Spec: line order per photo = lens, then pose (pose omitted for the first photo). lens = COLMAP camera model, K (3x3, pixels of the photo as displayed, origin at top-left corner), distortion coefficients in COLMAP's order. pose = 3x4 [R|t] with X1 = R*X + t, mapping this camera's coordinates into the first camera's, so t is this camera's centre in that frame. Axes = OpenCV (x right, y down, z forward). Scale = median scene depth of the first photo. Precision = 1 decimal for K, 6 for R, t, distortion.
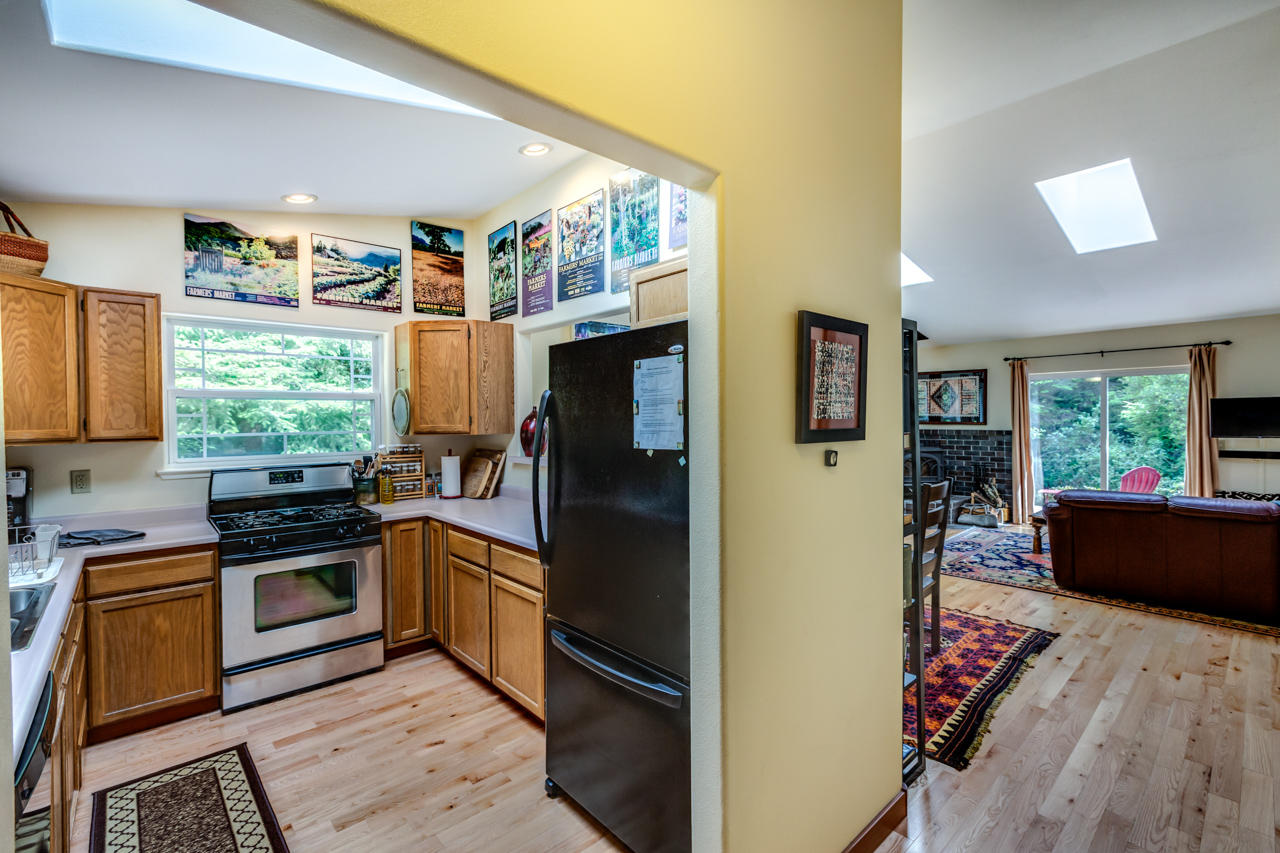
lens RADIAL K [[575.1, 0, 646.0], [0, 575.1, 424.0], [0, 0, 1]] dist [0.001184, -0.000364]
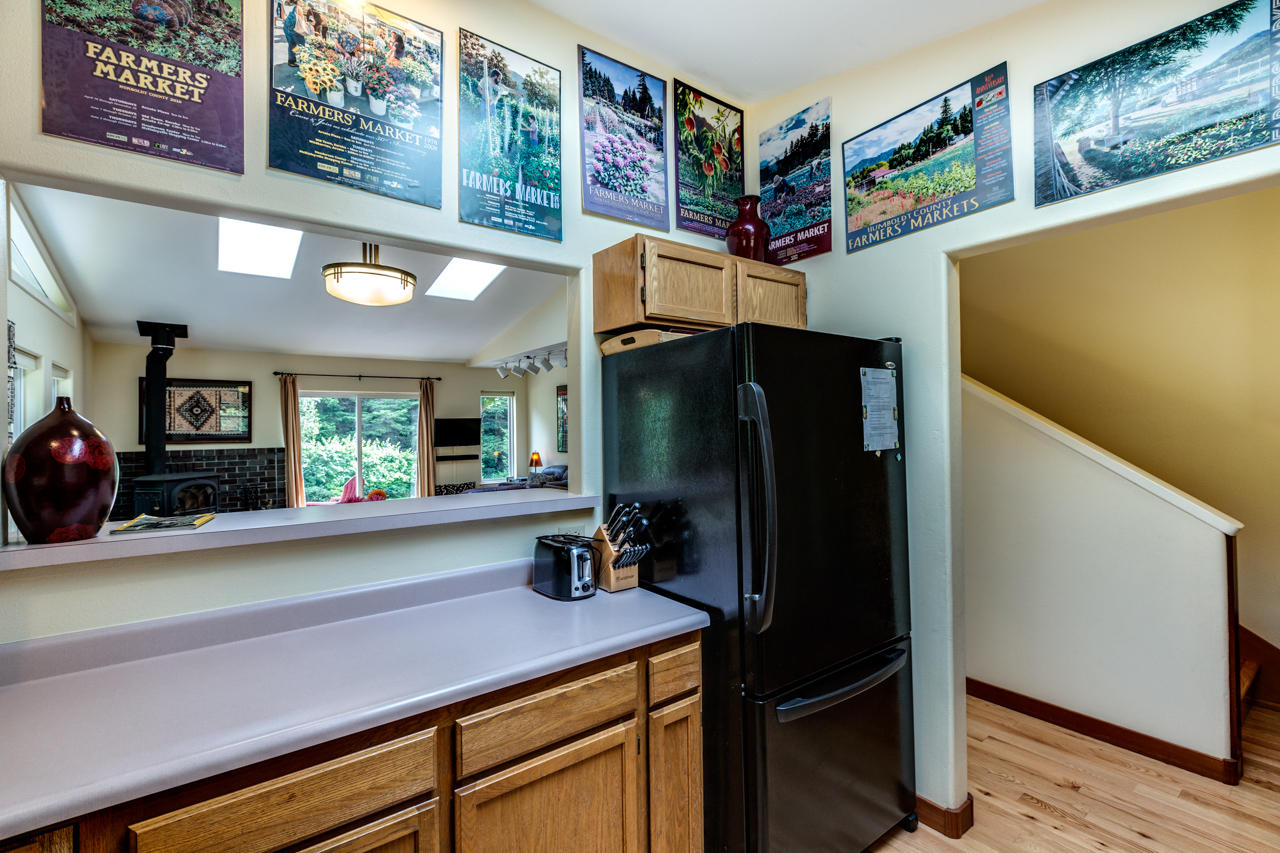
lens RADIAL K [[575.1, 0, 638.1], [0, 575.1, 424.2], [0, 0, 1]] dist [0.001184, -0.000364]
pose [[0.083580, 0.012809, 0.996419, -0.557619], [0.023234, 0.999621, -0.014799, -0.000274], [-0.996230, 0.024387, 0.083250, 0.672067]]
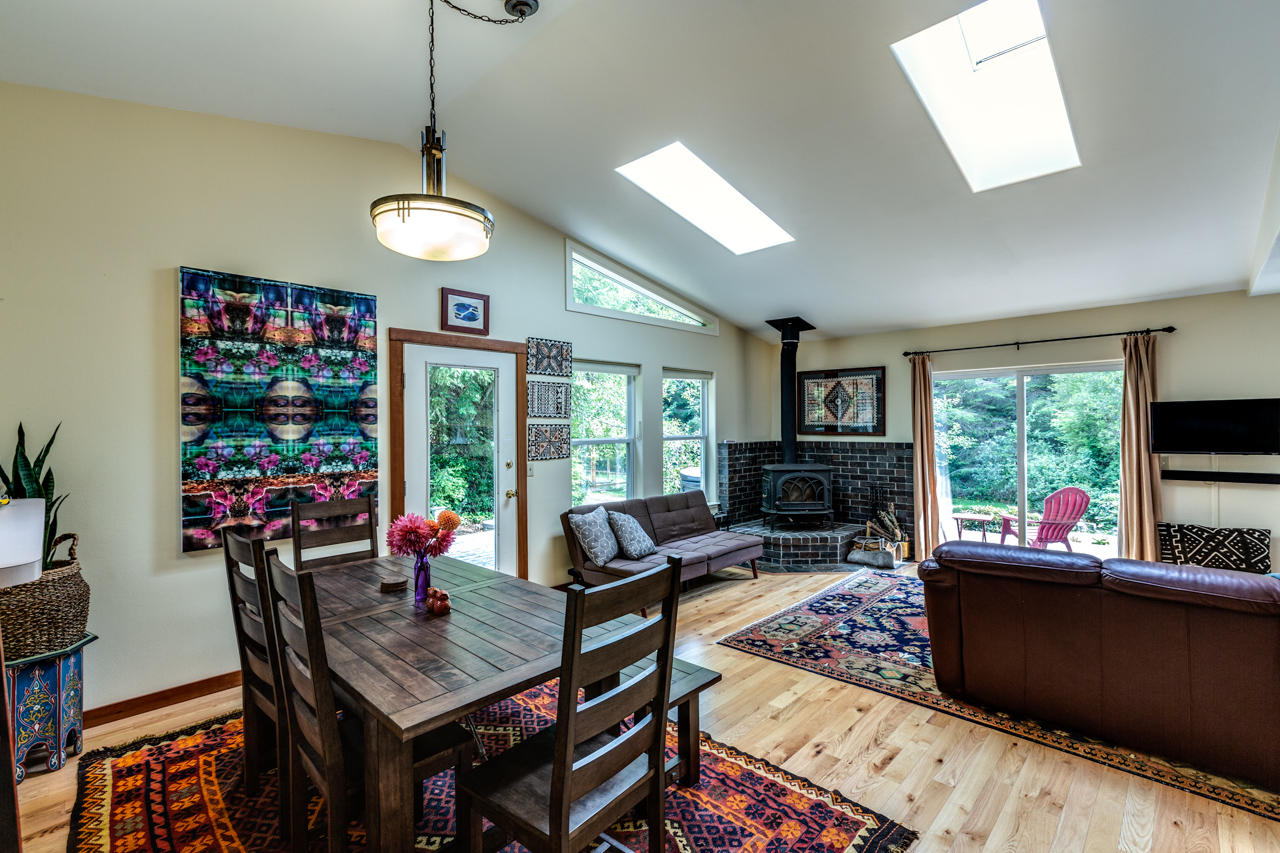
lens RADIAL K [[575.1, 0, 648.4], [0, 575.1, 425.2], [0, 0, 1]] dist [0.001184, -0.000364]
pose [[0.997122, -0.000701, 0.075817, 0.431692], [0.001645, 0.999922, -0.012388, -0.008865], [-0.075802, 0.012477, 0.997045, 0.482568]]
